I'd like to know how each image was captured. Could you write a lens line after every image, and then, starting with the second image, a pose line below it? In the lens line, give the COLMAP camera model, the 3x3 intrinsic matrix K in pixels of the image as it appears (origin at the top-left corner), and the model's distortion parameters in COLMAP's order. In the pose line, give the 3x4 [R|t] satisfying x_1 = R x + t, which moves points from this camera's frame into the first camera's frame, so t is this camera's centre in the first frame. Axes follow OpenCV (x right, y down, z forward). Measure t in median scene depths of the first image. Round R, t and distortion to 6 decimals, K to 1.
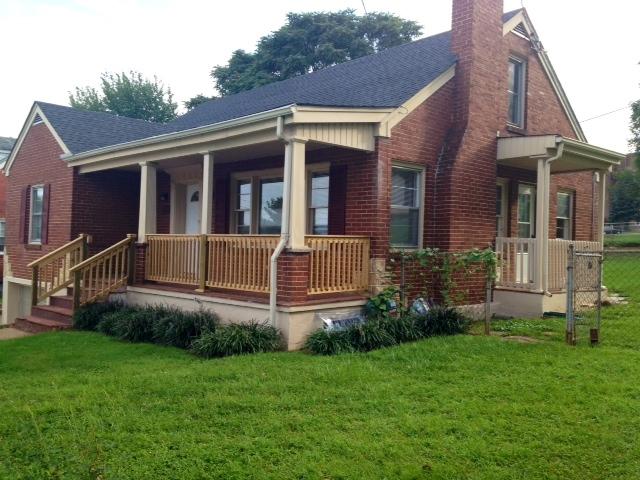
lens RADIAL K [[591.0, 0, 320.0], [0, 591.0, 240.0], [0, 0, 1]] dist [0.242435, -0.424223]
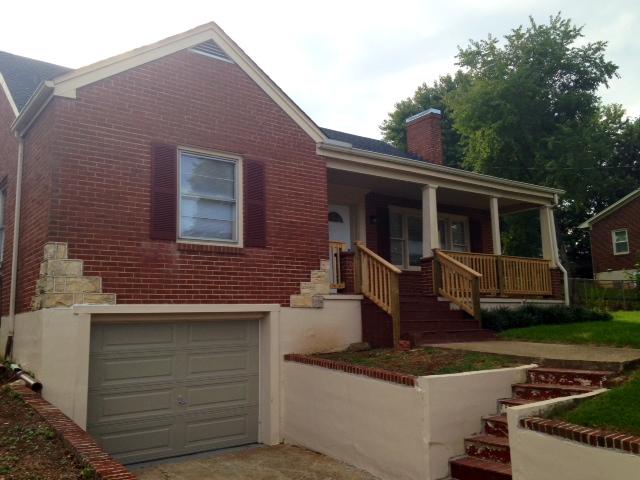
lens RADIAL K [[591.0, 0, 320.0], [0, 591.0, 240.0], [0, 0, 1]] dist [0.242435, -0.424223]
pose [[0.109954, 0.123359, 0.986252, -1.295032], [0.017239, 0.991882, -0.125985, 0.098243], [-0.993787, 0.030854, 0.106935, 1.024034]]
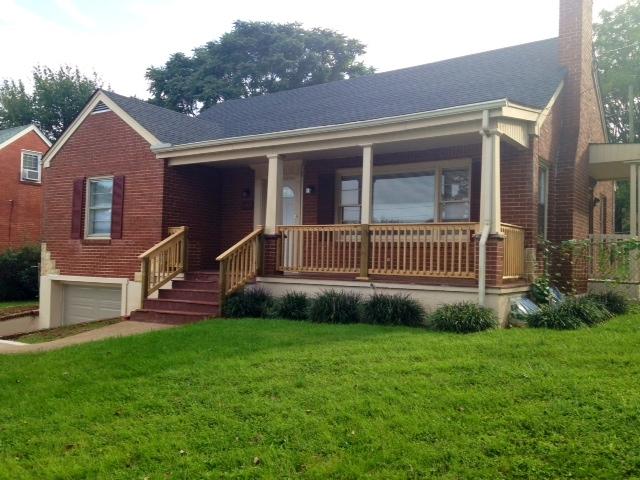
lens RADIAL K [[591.0, 0, 320.0], [0, 591.0, 240.0], [0, 0, 1]] dist [0.242435, -0.424223]
pose [[0.979816, 0.012446, 0.199514, -0.388254], [-0.007668, 0.999665, -0.024704, 0.036080], [-0.199755, 0.022675, 0.979583, 0.008562]]
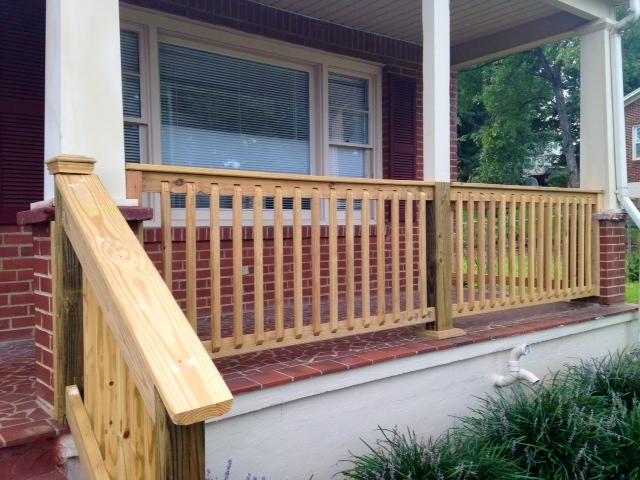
lens RADIAL K [[591.0, 0, 320.0], [0, 591.0, 240.0], [0, 0, 1]] dist [0.242435, -0.424223]
pose [[0.080755, -0.040202, 0.995923, -0.466170], [0.007231, 0.999184, 0.039747, 0.008359], [-0.996708, 0.003992, 0.080980, 0.851831]]
